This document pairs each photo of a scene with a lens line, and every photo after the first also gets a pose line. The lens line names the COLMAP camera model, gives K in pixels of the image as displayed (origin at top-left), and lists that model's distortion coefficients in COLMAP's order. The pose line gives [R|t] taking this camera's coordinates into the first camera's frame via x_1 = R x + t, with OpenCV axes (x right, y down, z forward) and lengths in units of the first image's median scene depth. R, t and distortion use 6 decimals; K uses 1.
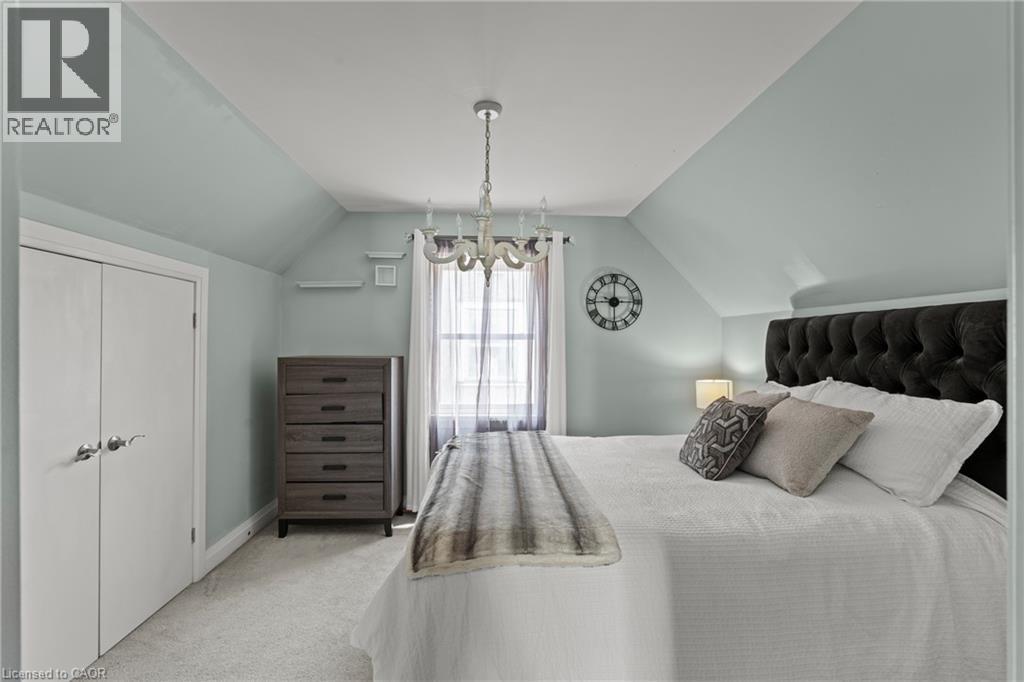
lens RADIAL K [[451.7, 0, 509.9], [0, 451.7, 339.7], [0, 0, 1]] dist [-0.005370, 0.000991]
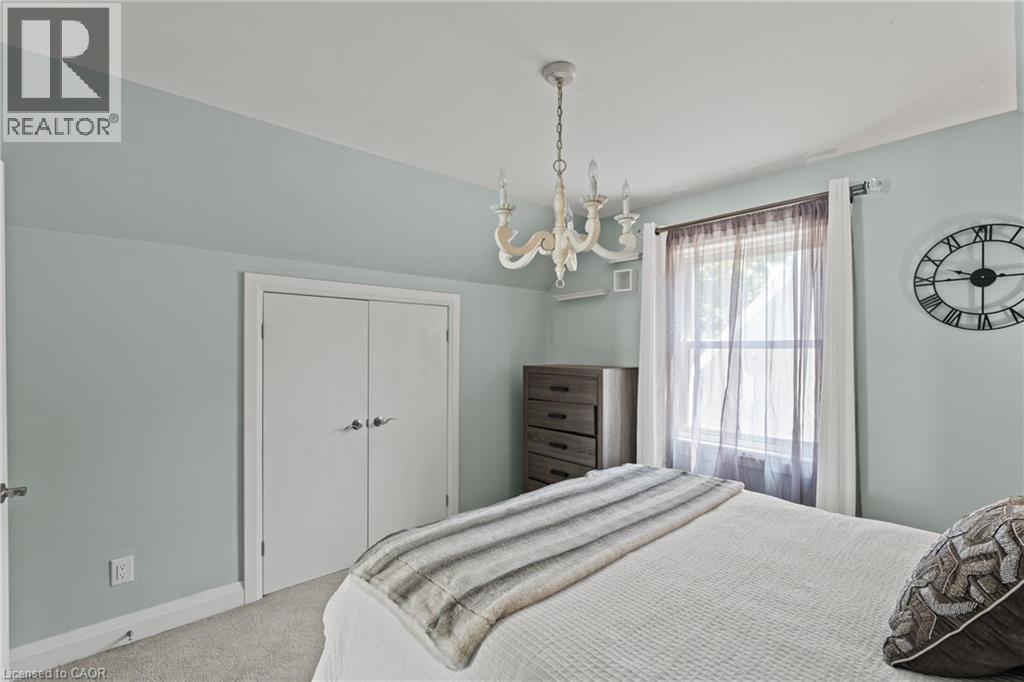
lens RADIAL K [[451.7, 0, 511.9], [0, 451.7, 351.3], [0, 0, 1]] dist [-0.005370, 0.000991]
pose [[0.624274, -0.000766, -0.781205, 0.308405], [0.006703, 0.999968, 0.004376, -0.001840], [0.781176, -0.007969, 0.624260, 0.235059]]
